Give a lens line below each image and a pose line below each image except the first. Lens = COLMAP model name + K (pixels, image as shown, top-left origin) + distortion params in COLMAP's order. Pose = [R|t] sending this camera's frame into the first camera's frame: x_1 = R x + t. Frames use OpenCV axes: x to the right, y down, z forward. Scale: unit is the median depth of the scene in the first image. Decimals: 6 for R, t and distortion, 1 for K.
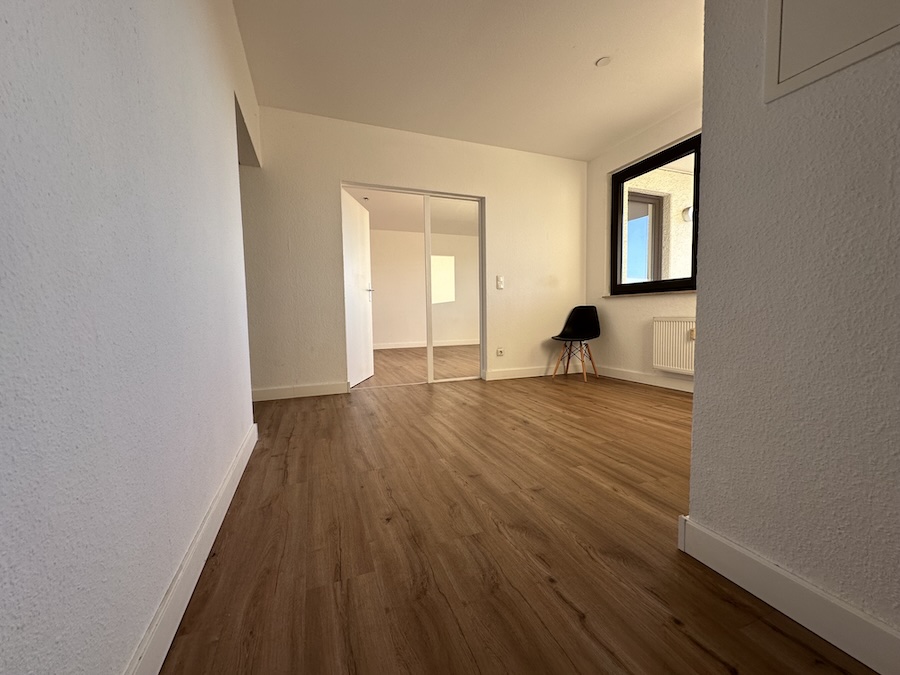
lens RADIAL K [[355.8, 0, 445.4], [0, 355.8, 337.4], [0, 0, 1]] dist [-0.000013, -0.000052]
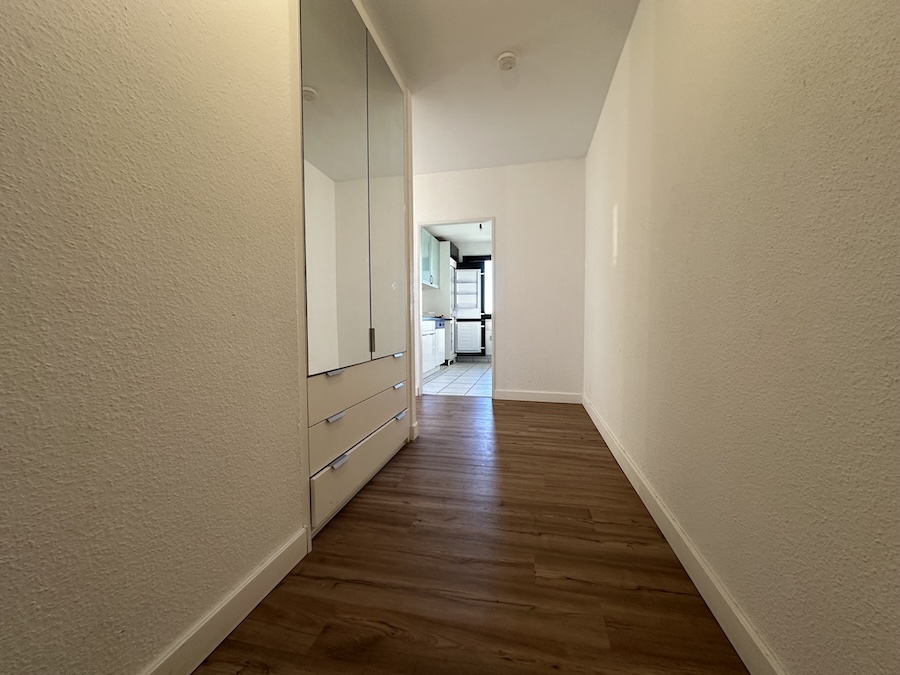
lens RADIAL K [[355.8, 0, 445.4], [0, 355.8, 337.4], [0, 0, 1]] dist [-0.000013, -0.000052]
pose [[-0.569746, 0.056390, -0.819884, 0.651665], [-0.041108, 0.994439, 0.096962, -0.194916], [0.820792, 0.088948, -0.564259, 1.388532]]
